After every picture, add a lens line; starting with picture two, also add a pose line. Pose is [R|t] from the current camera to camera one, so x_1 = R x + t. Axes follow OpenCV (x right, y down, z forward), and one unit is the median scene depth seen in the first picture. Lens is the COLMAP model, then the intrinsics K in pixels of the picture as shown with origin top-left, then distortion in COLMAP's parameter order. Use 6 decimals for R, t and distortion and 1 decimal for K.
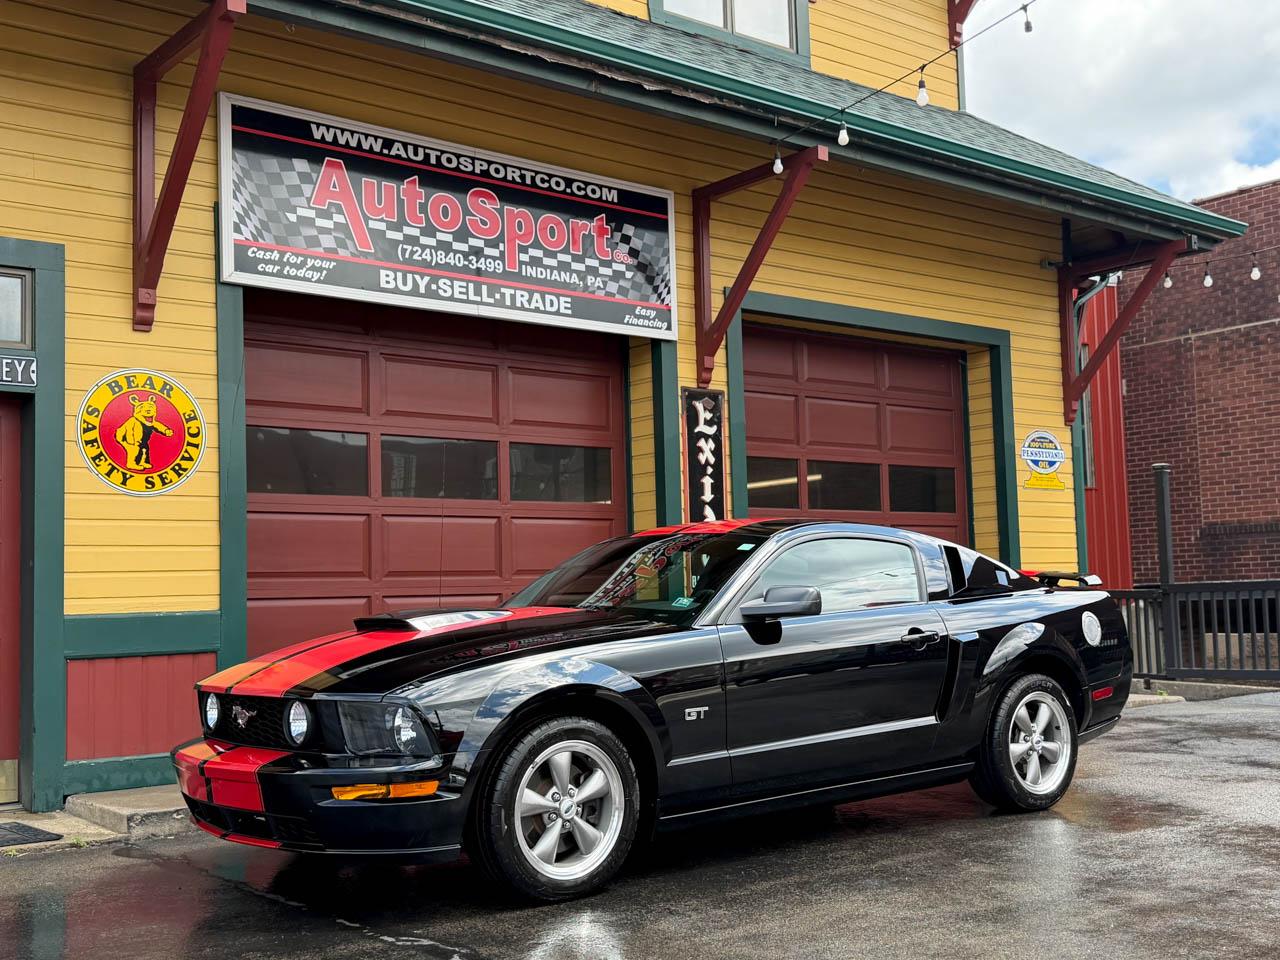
lens RADIAL K [[1446.9, 0, 671.1], [0, 1446.9, 491.8], [0, 0, 1]] dist [0.120466, 0.000000]
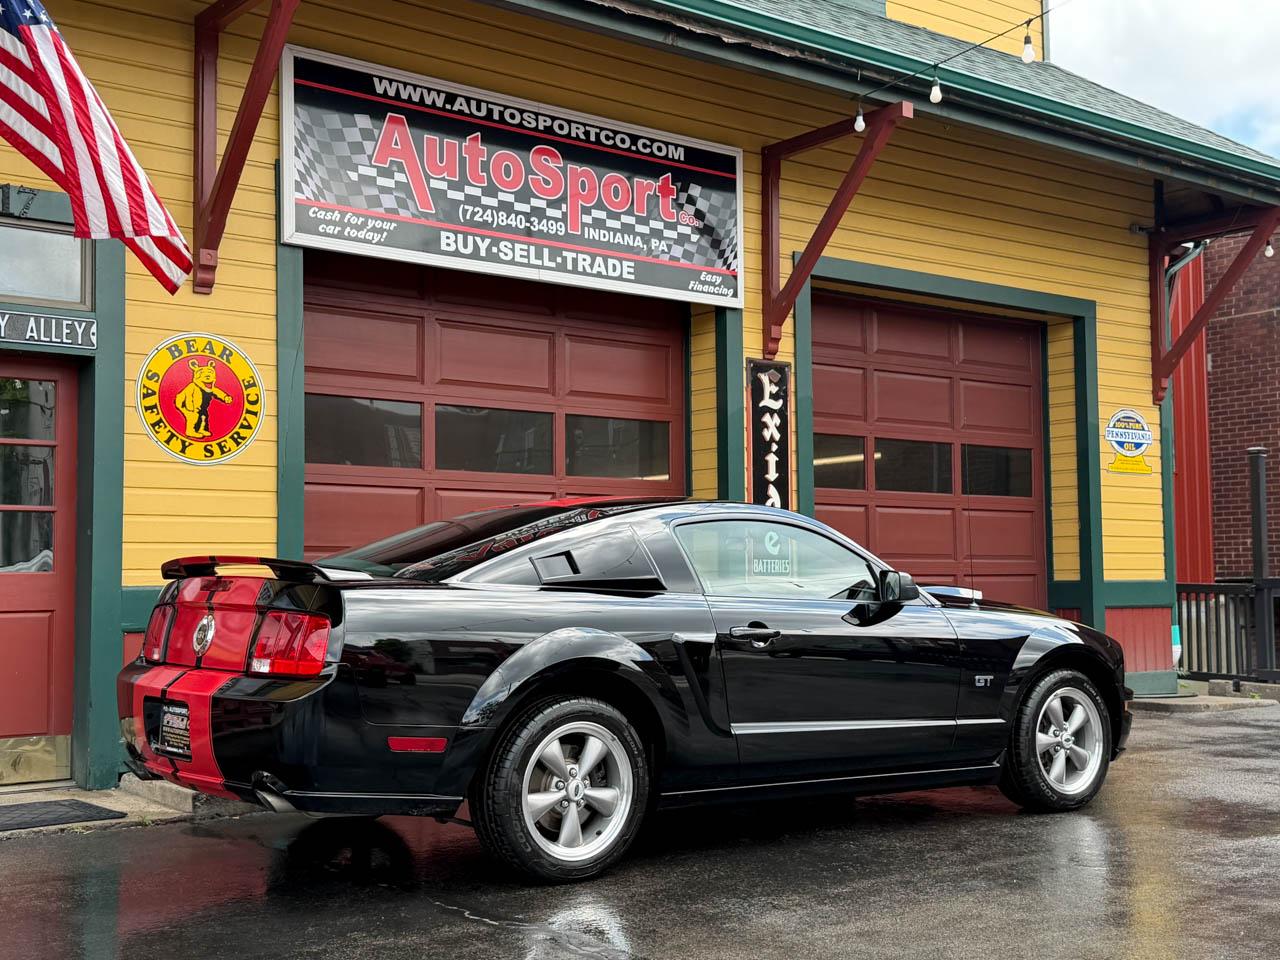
lens RADIAL K [[1578.3, 0, 635.4], [0, 1578.3, 482.7], [0, 0, 1]] dist [0.131212, 0.000000]
pose [[0.999440, 0.017400, -0.028569, -0.039081], [-0.017111, 0.999800, 0.010326, -0.001089], [0.028743, -0.009831, 0.999538, -0.031727]]
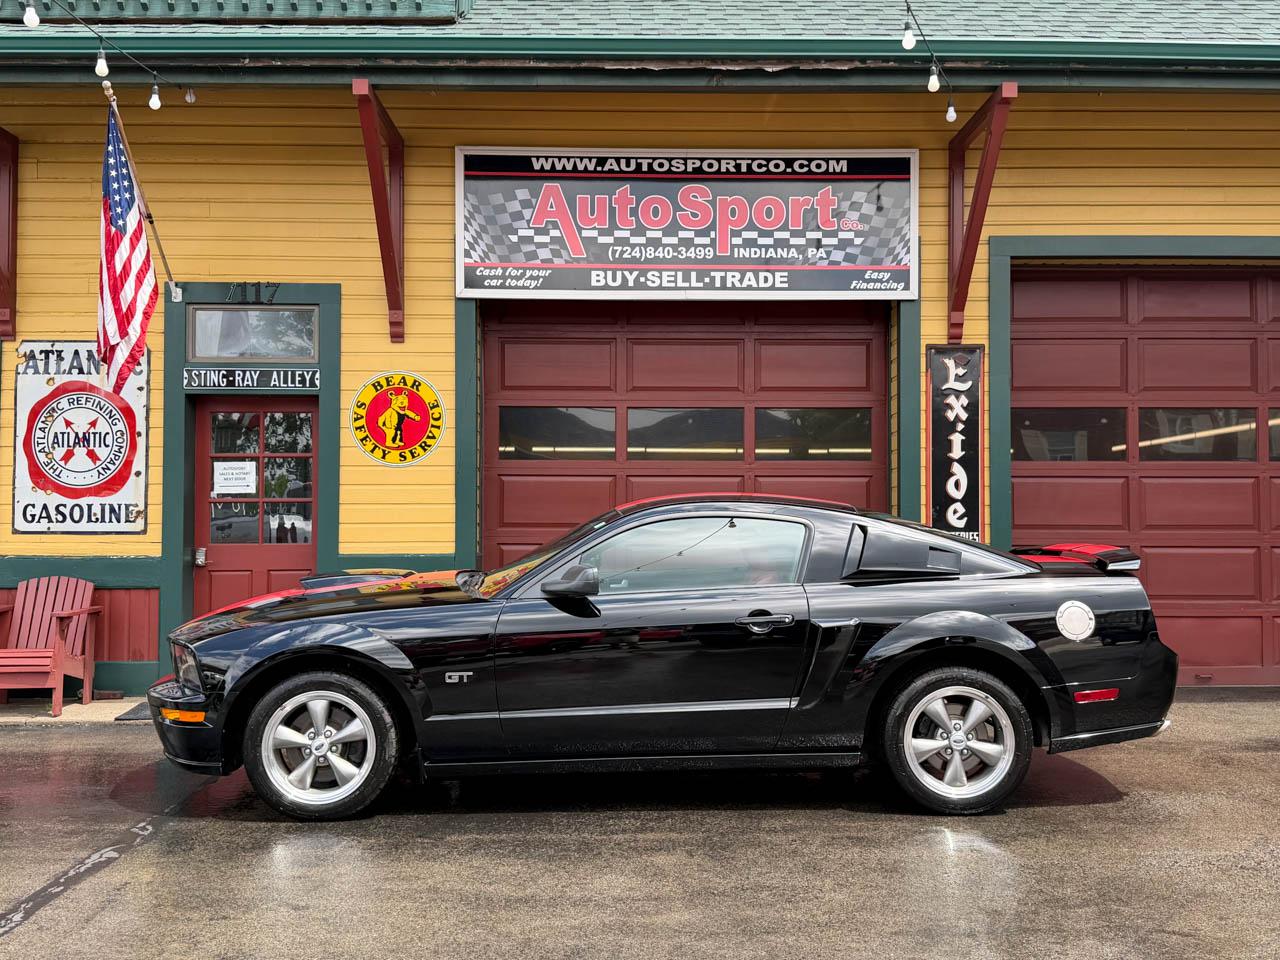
lens RADIAL K [[1278.2, 0, 638.7], [0, 1278.2, 481.2], [0, 0, 1]] dist [0.107673, 0.000000]
pose [[0.779035, 0.005759, -0.626954, 0.470119], [0.026548, 0.998758, 0.042161, -0.023771], [0.626418, -0.049489, 0.777915, 0.198707]]
